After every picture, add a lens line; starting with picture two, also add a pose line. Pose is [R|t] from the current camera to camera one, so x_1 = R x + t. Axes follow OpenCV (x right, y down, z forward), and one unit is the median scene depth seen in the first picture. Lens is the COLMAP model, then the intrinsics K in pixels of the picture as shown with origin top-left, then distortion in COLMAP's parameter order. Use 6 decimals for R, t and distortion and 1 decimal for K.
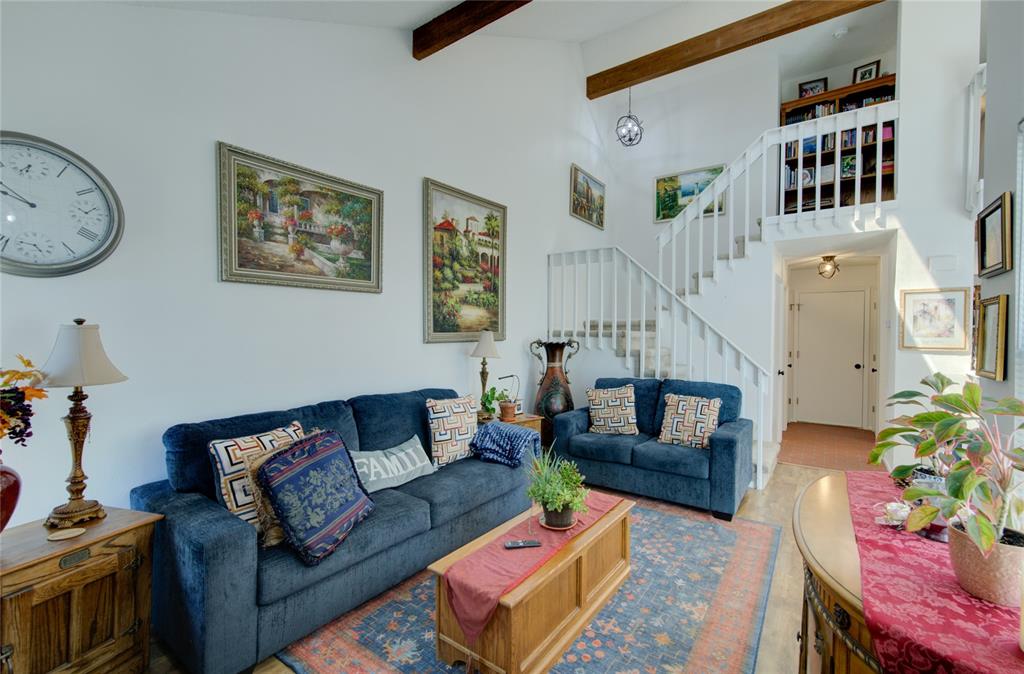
lens RADIAL K [[440.1, 0, 520.5], [0, 440.1, 335.9], [0, 0, 1]] dist [-0.000128, -0.000984]
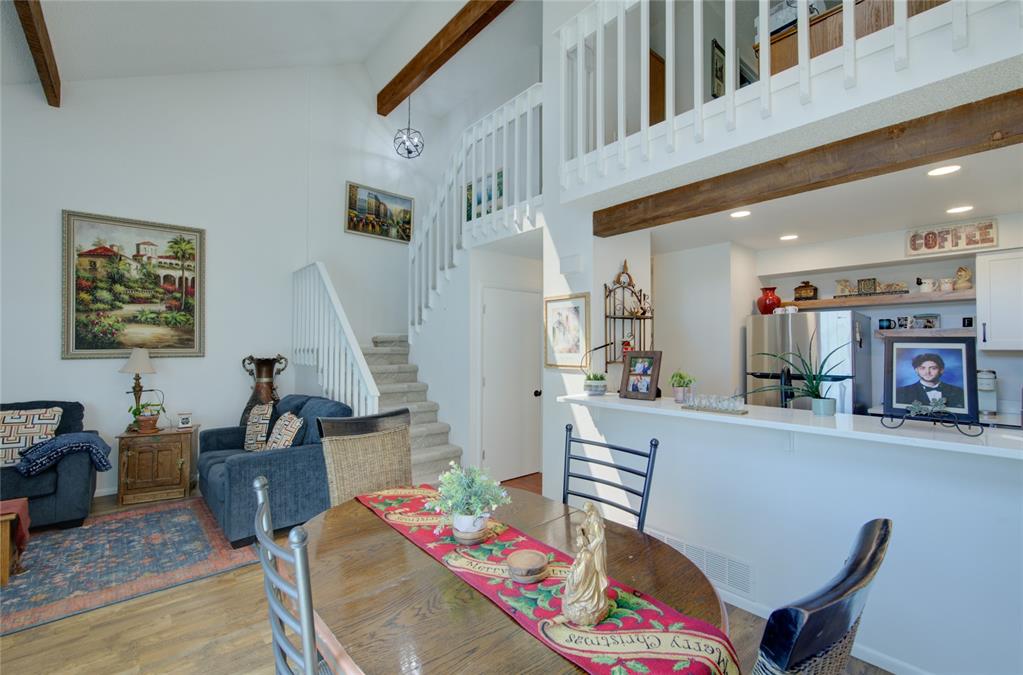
lens RADIAL K [[439.6, 0, 521.9], [0, 439.6, 338.3], [0, 0, 1]] dist [-0.000128, -0.000984]
pose [[0.975455, -0.009699, -0.219984, 1.079243], [0.003093, 0.999534, -0.030354, 0.000451], [0.220176, 0.028929, 0.975031, 0.170642]]
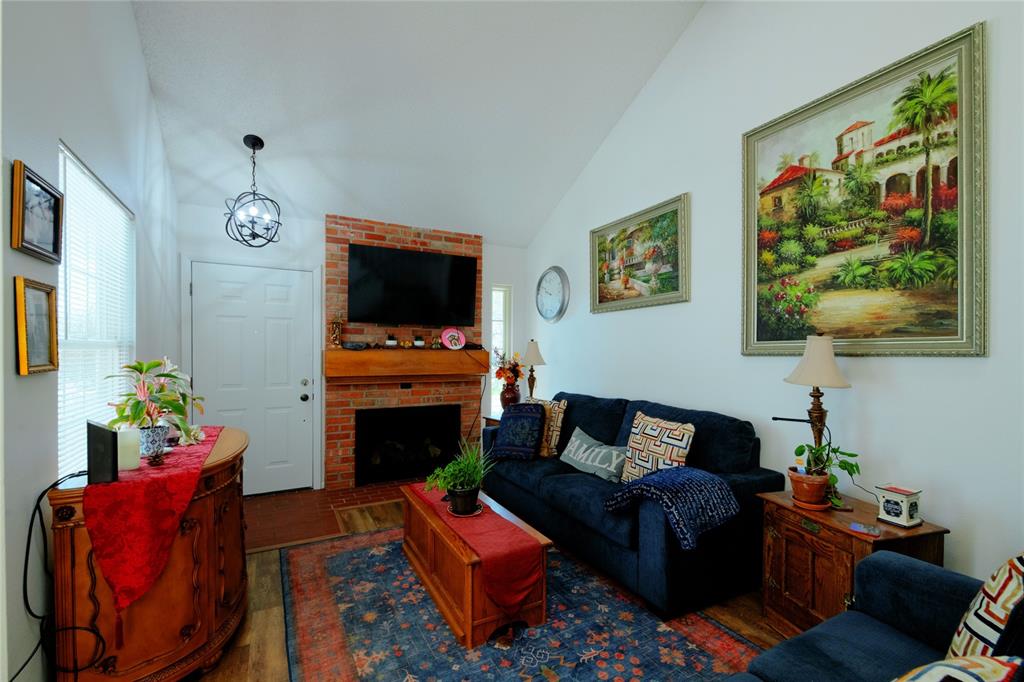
lens RADIAL K [[440.1, 0, 519.6], [0, 440.1, 357.9], [0, 0, 1]] dist [-0.000128, -0.000984]
pose [[-0.428148, 0.005107, -0.903694, 0.586739], [-0.017025, 0.999761, 0.013716, 0.015467], [0.903548, 0.021258, -0.427959, 0.916934]]
